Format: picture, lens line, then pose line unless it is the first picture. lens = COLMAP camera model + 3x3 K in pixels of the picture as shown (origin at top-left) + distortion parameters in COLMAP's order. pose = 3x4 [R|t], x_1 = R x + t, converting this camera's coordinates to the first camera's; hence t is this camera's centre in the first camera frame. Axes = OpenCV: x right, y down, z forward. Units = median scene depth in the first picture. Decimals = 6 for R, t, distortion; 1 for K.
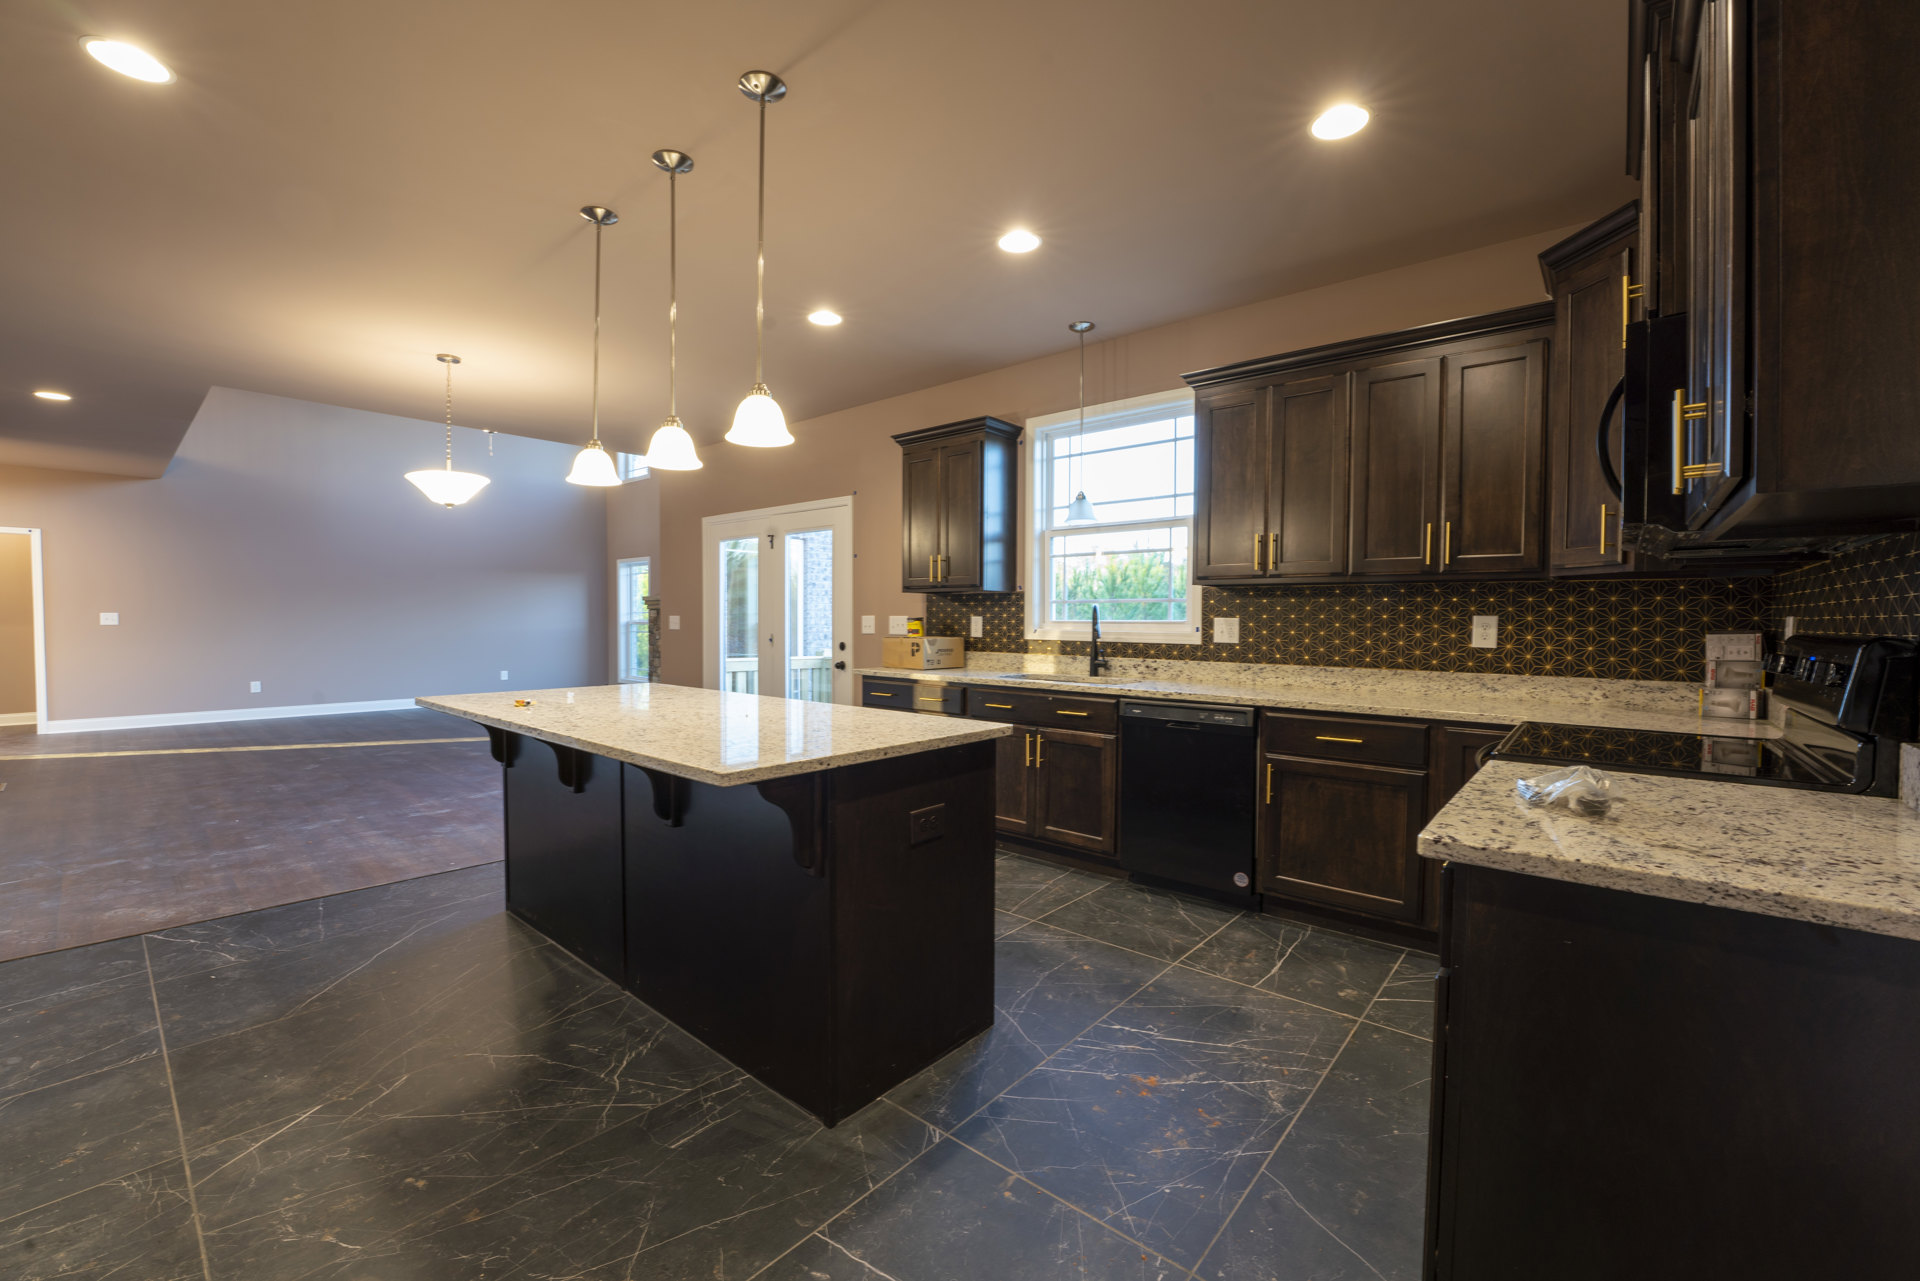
lens RADIAL K [[773.3, 0, 939.1], [0, 773.3, 638.3], [0, 0, 1]] dist [-0.018556, 0.000741]
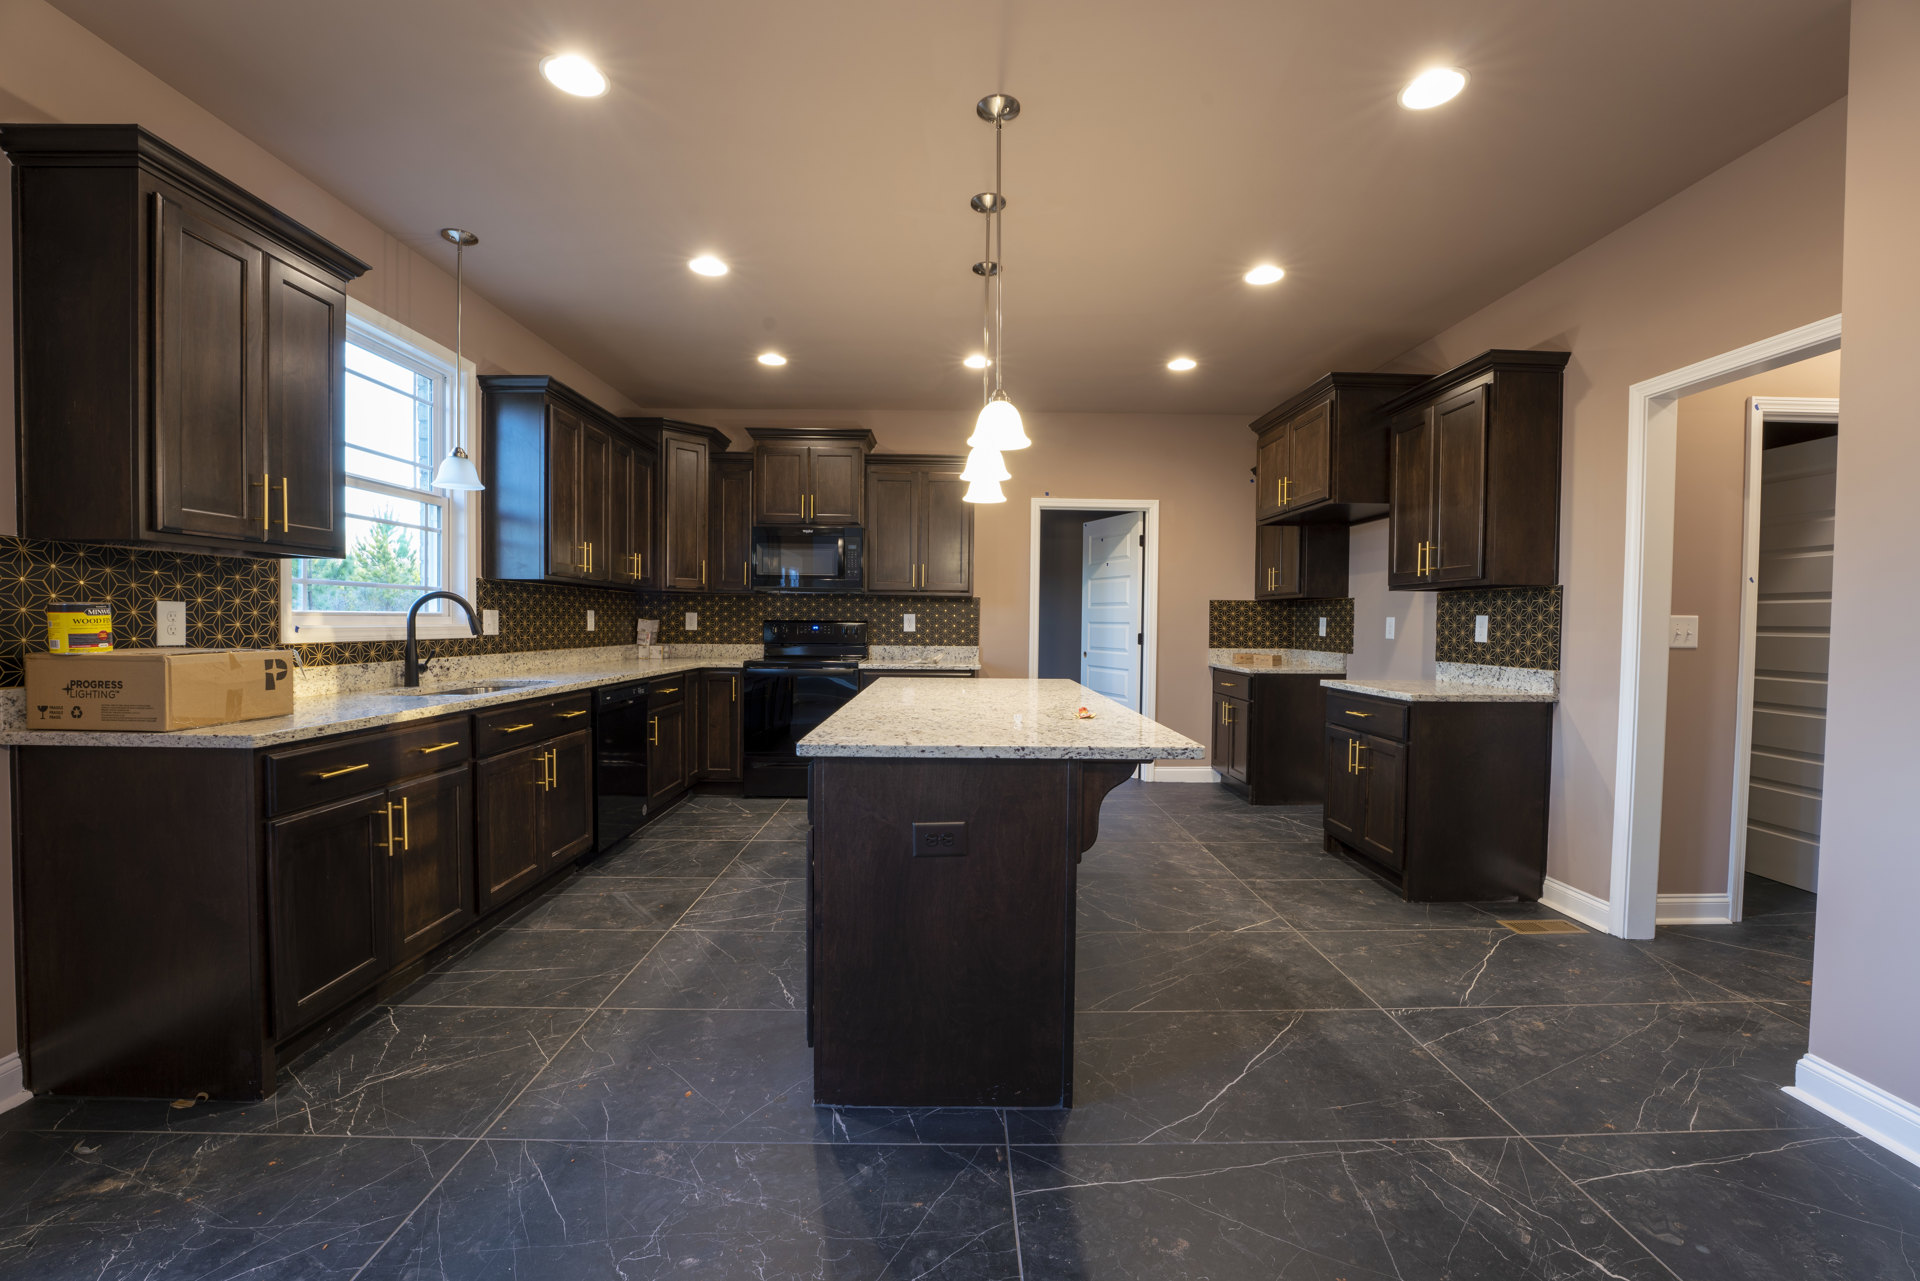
lens RADIAL K [[767.7, 0, 976.1], [0, 767.7, 639.3], [0, 0, 1]] dist [-0.001071, 0.000060]
pose [[-0.685669, -0.031282, 0.727241, -0.881727], [0.002336, 0.998976, 0.045173, -0.036075], [-0.727910, 0.032672, -0.684894, 1.367785]]
